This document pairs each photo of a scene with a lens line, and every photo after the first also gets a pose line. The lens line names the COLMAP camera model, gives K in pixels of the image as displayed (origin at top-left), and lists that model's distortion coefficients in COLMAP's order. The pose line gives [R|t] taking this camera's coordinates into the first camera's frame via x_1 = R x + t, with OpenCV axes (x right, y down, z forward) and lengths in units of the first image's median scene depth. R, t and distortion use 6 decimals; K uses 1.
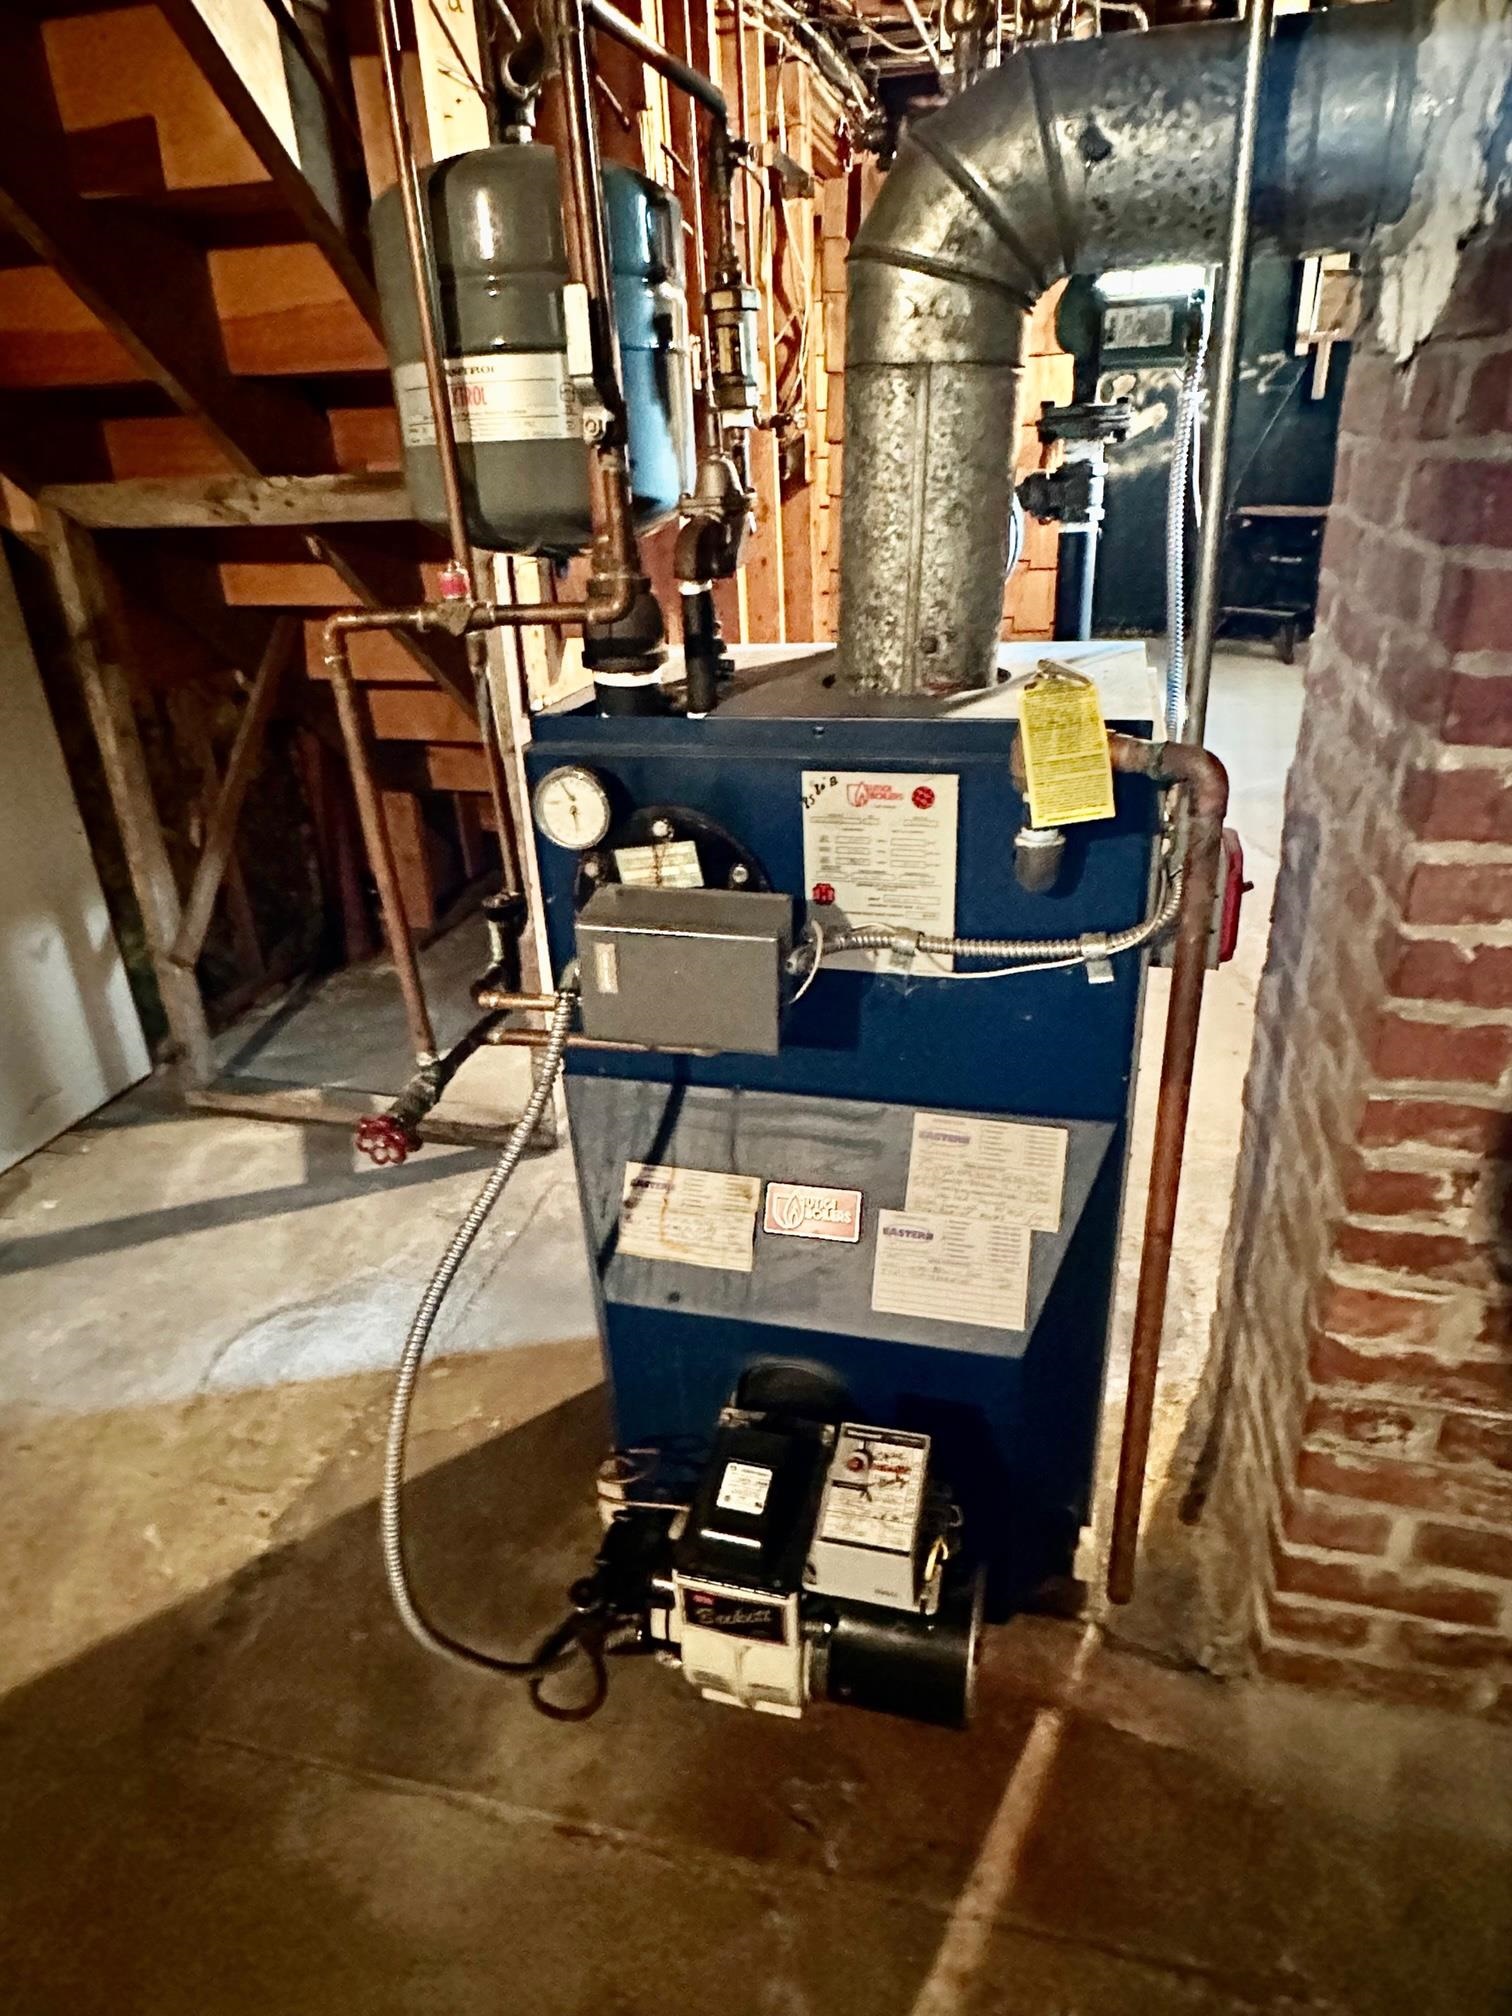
lens RADIAL K [[1208.3, 0, 756.0], [0, 1208.3, 1008.0], [0, 0, 1]] dist [0.001739, -0.002582]
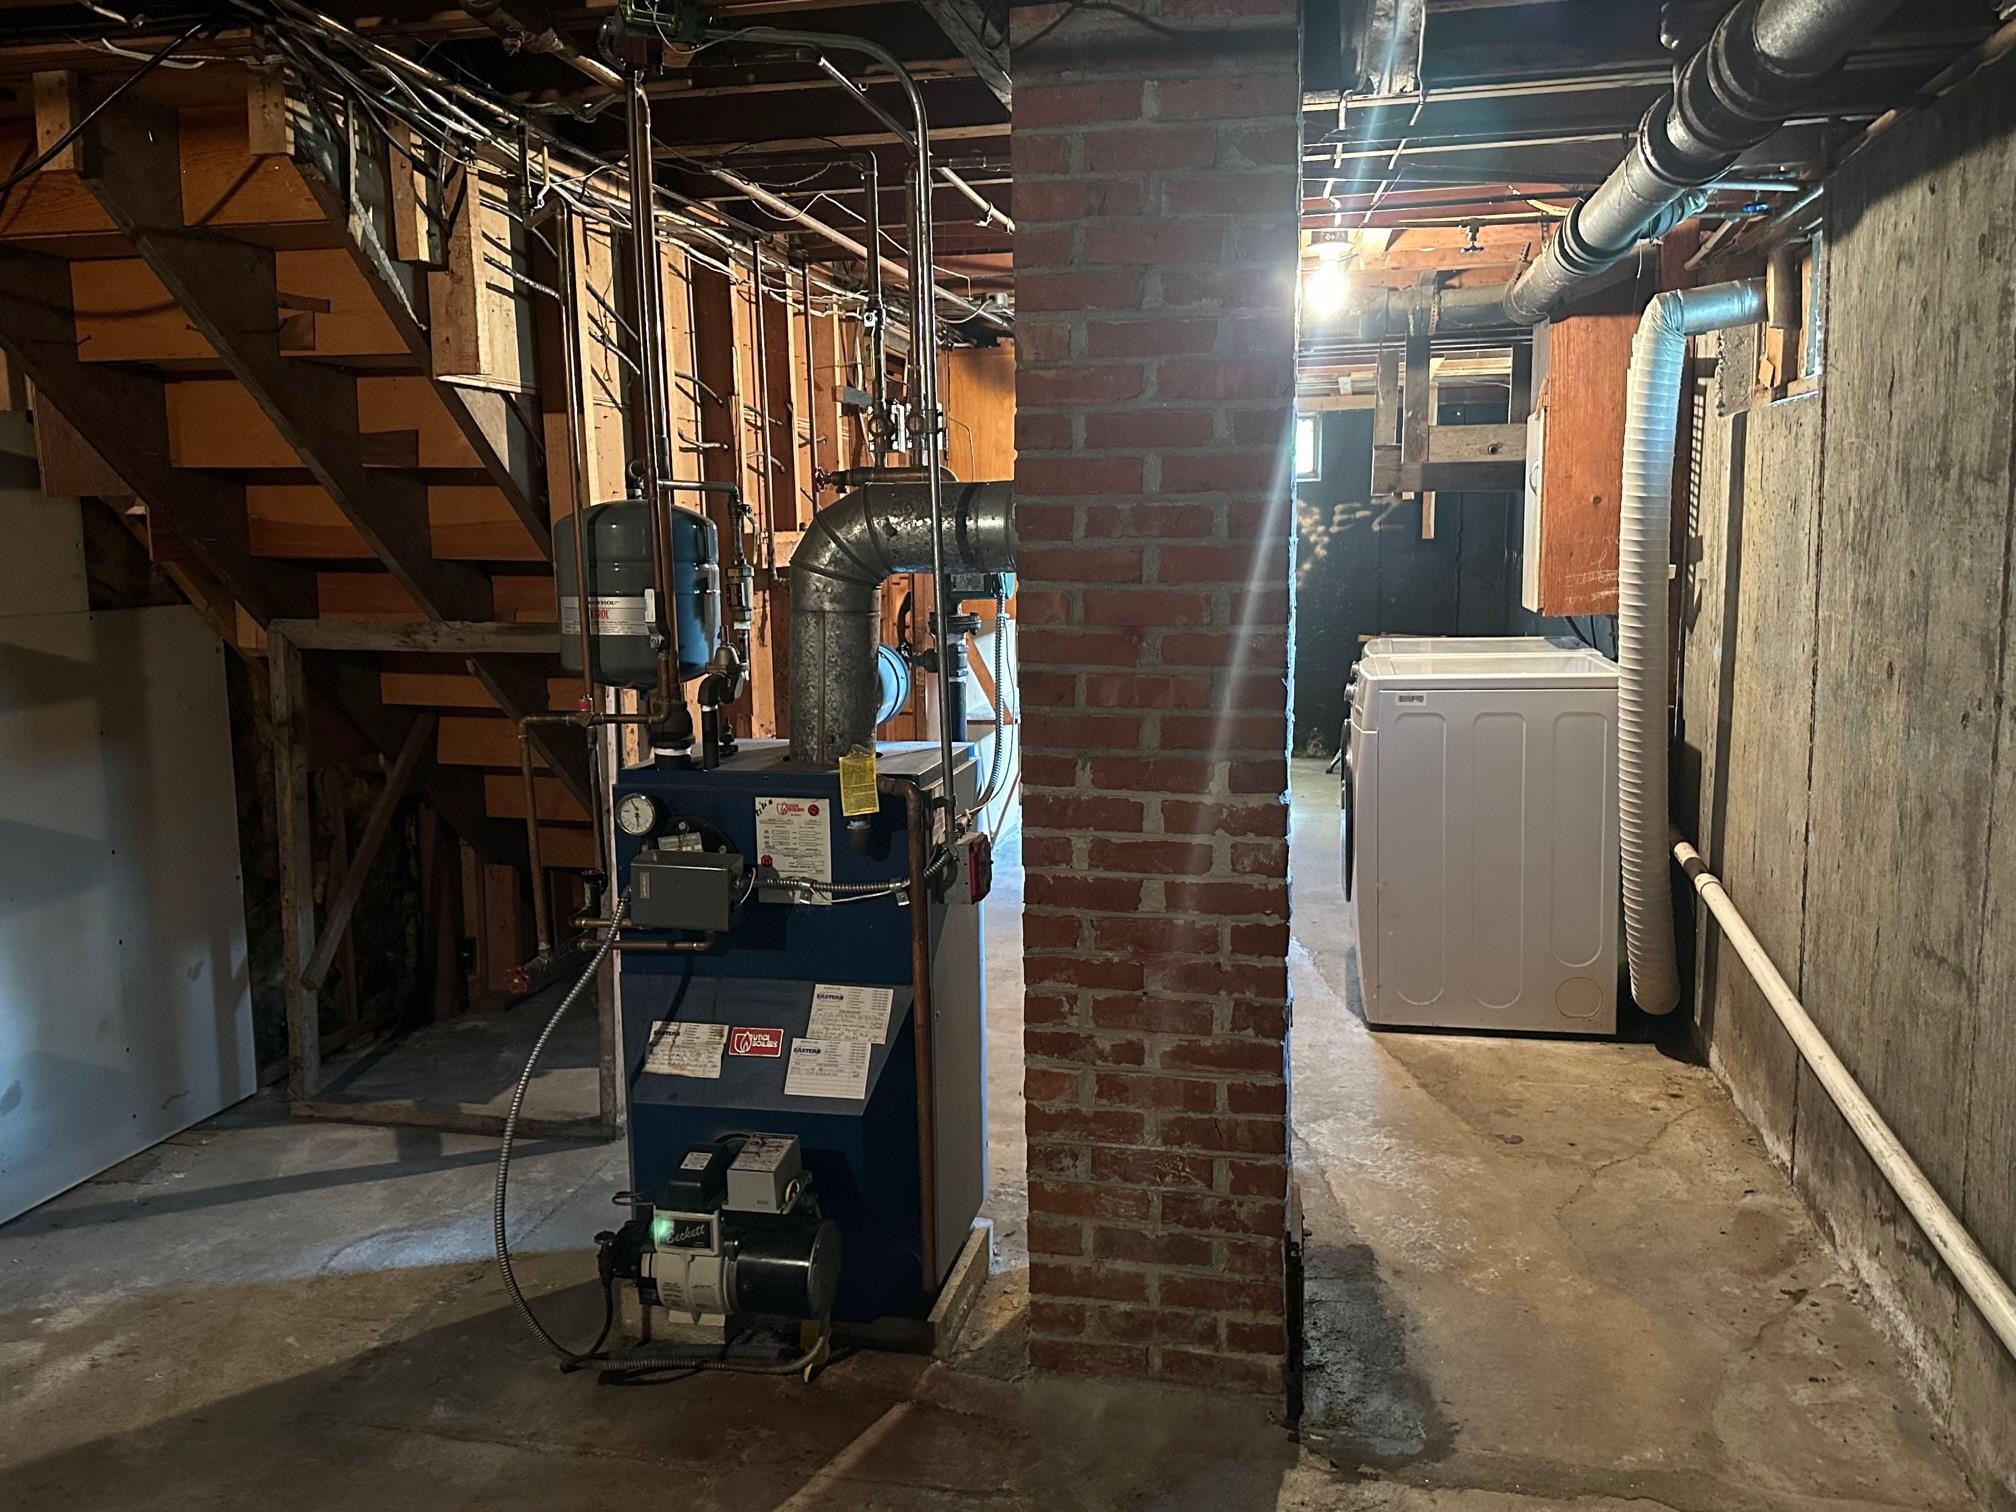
lens RADIAL K [[1584.8, 0, 1008.0], [0, 1584.8, 756.0], [0, 0, 1]] dist [0.181636, -0.351805]
pose [[0.998602, 0.025702, 0.046190, 0.279080], [-0.011122, 0.956431, -0.291746, 0.421897], [-0.051676, 0.290824, 0.955380, -1.307323]]
